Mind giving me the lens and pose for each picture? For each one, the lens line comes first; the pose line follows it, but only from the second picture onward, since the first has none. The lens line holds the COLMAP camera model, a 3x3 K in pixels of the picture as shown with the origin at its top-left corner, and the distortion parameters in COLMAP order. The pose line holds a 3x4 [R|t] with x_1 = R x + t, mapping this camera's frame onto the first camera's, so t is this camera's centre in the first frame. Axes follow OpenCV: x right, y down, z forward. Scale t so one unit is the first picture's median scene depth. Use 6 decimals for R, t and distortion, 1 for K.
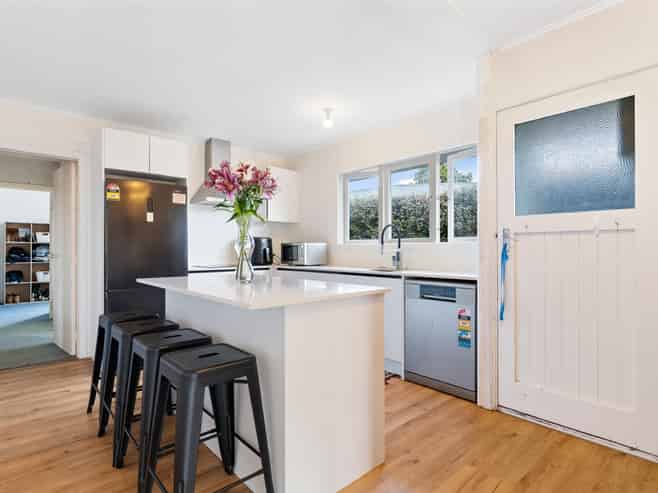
lens RADIAL K [[349.7, 0, 329.0], [0, 349.7, 246.5], [0, 0, 1]] dist [-0.002033, -0.000384]
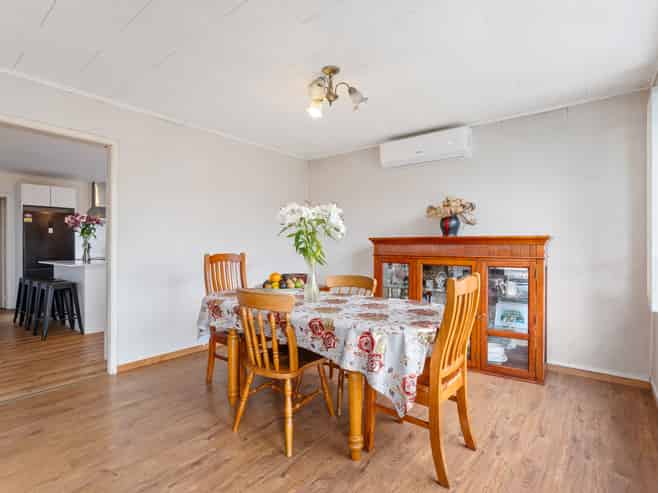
lens RADIAL K [[337.6, 0, 329.0], [0, 337.6, 246.5], [0, 0, 1]] dist [0.001603, 0.000401]
pose [[0.988112, 0.005432, 0.153639, 0.665855], [-0.006764, 0.999944, 0.008148, -0.022610], [-0.153587, -0.009090, 0.988093, -0.991933]]
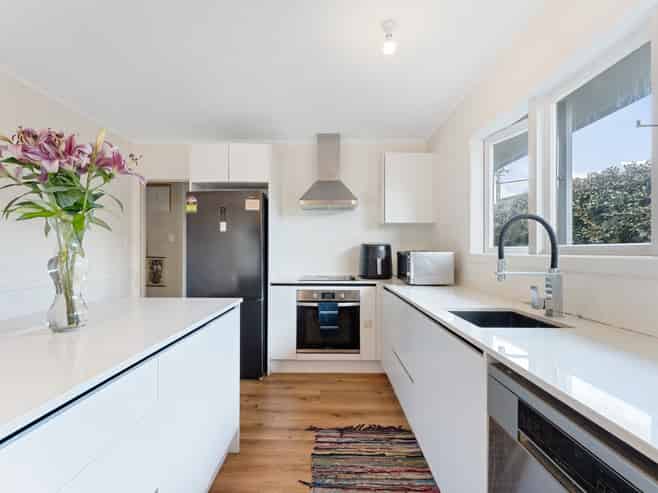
lens RADIAL K [[302.1, 0, 329.0], [0, 302.1, 246.5], [0, 0, 1]] dist [-0.000559, -0.000146]
pose [[0.729920, -0.009841, -0.683462, 0.266986], [0.003349, 0.999936, -0.010821, -0.018252], [0.683525, 0.005610, 0.729906, 0.572711]]
